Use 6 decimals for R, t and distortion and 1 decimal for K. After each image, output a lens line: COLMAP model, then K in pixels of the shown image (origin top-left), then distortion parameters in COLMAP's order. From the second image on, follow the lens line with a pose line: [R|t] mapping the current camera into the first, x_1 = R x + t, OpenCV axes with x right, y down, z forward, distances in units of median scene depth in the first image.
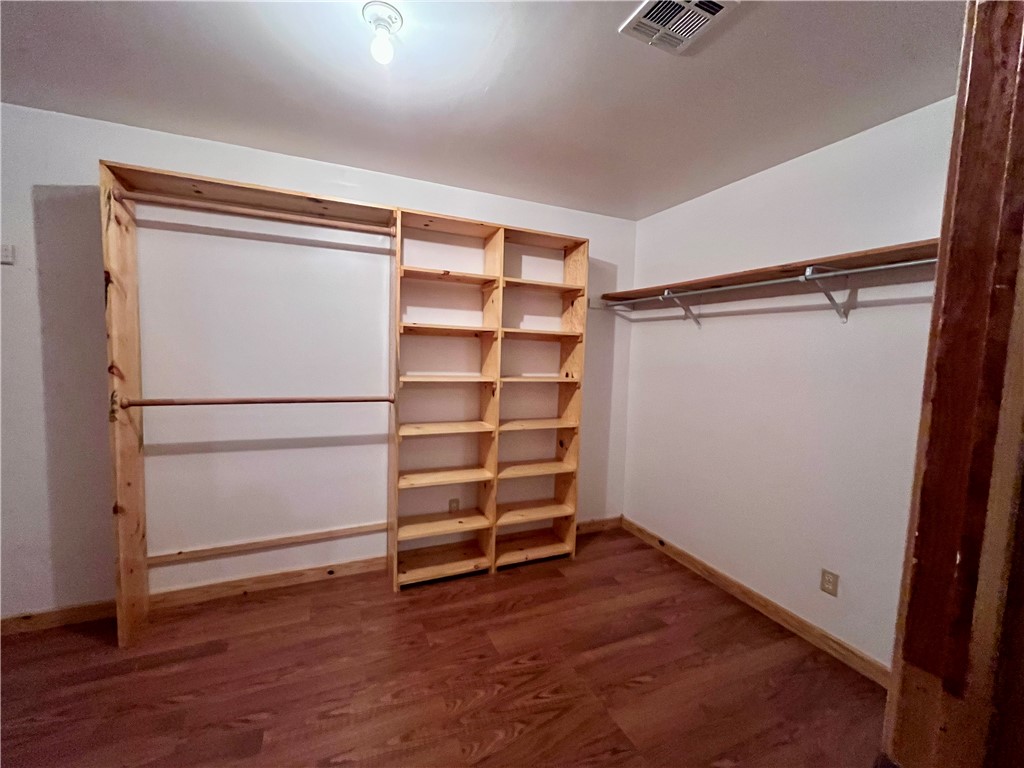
lens RADIAL K [[415.3, 0, 513.0], [0, 415.3, 384.2], [0, 0, 1]] dist [0.000012, -0.000029]
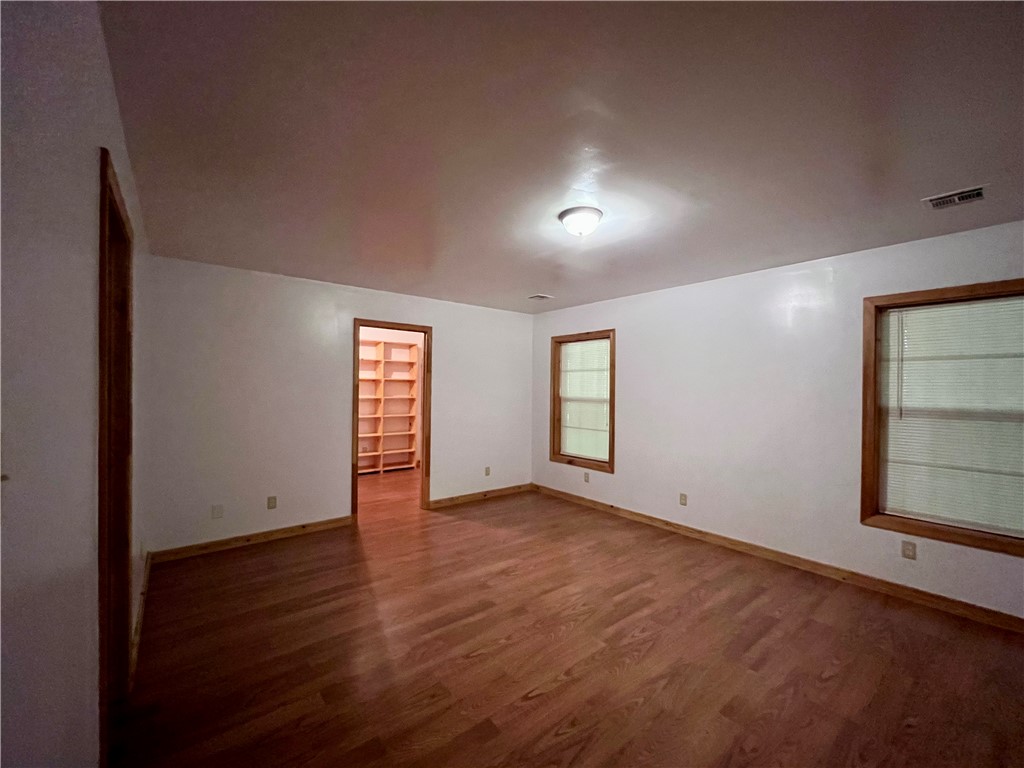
lens RADIAL K [[415.3, 0, 512.0], [0, 415.3, 382.3], [0, 0, 1]] dist [0.000012, -0.000029]
pose [[0.967165, -0.022019, 0.253194, 0.089896], [0.043280, 0.995957, -0.078712, 0.129800], [-0.250438, 0.087085, 0.964208, -1.672646]]
